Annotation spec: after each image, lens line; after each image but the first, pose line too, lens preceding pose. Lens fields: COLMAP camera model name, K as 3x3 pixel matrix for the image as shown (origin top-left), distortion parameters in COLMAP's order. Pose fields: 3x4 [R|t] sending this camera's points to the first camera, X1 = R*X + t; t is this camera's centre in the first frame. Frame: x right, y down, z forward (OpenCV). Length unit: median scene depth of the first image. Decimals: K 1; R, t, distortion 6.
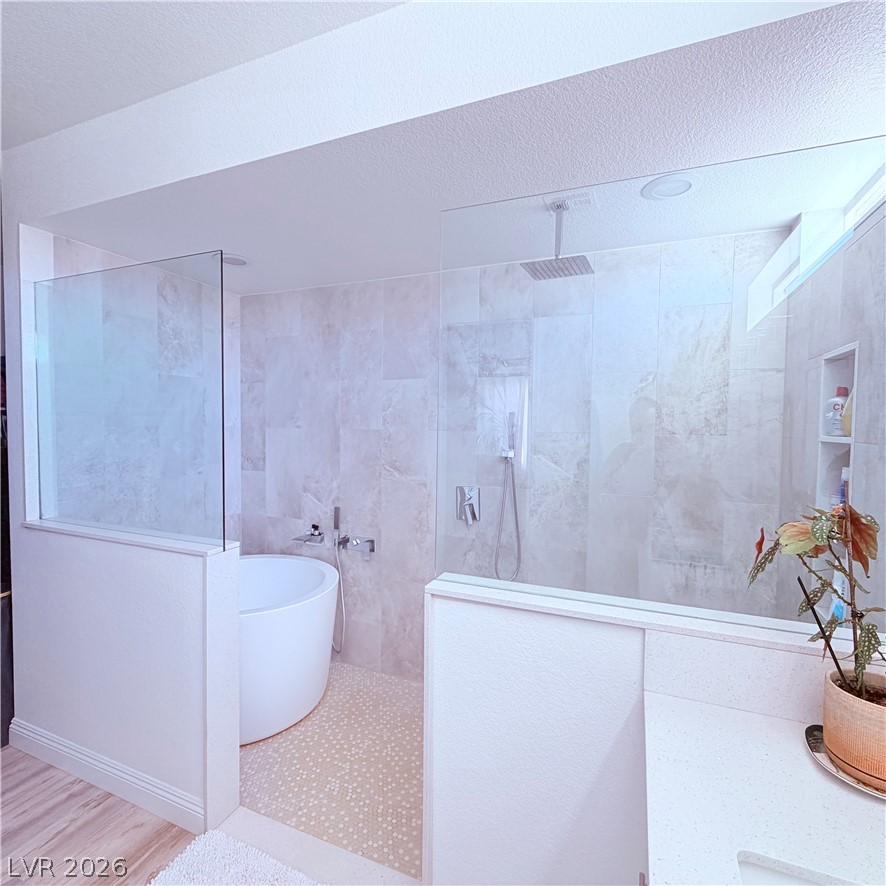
lens RADIAL K [[474.1, 0, 440.1], [0, 474.1, 445.2], [0, 0, 1]] dist [-0.000404, 0.000468]
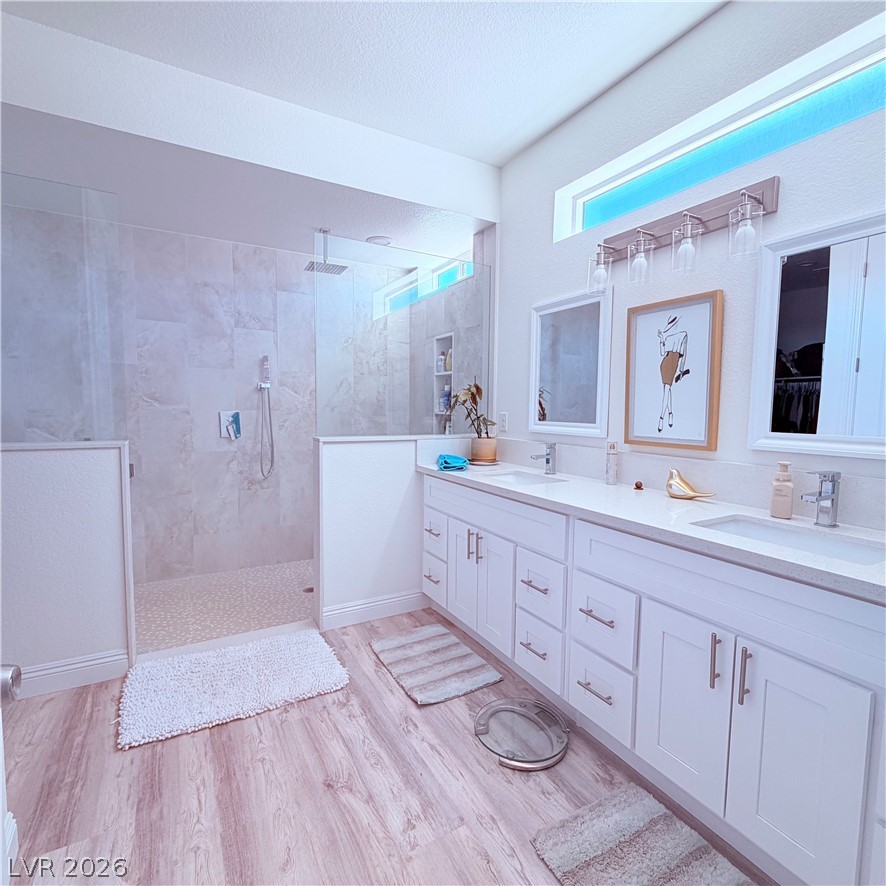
lens RADIAL K [[474.1, 0, 445.0], [0, 474.1, 447.0], [0, 0, 1]] dist [-0.000404, 0.000468]
pose [[0.609868, -0.072598, 0.789171, -0.615920], [0.027818, 0.997143, 0.070232, 0.109526], [-0.792014, -0.020879, 0.610145, -0.269130]]
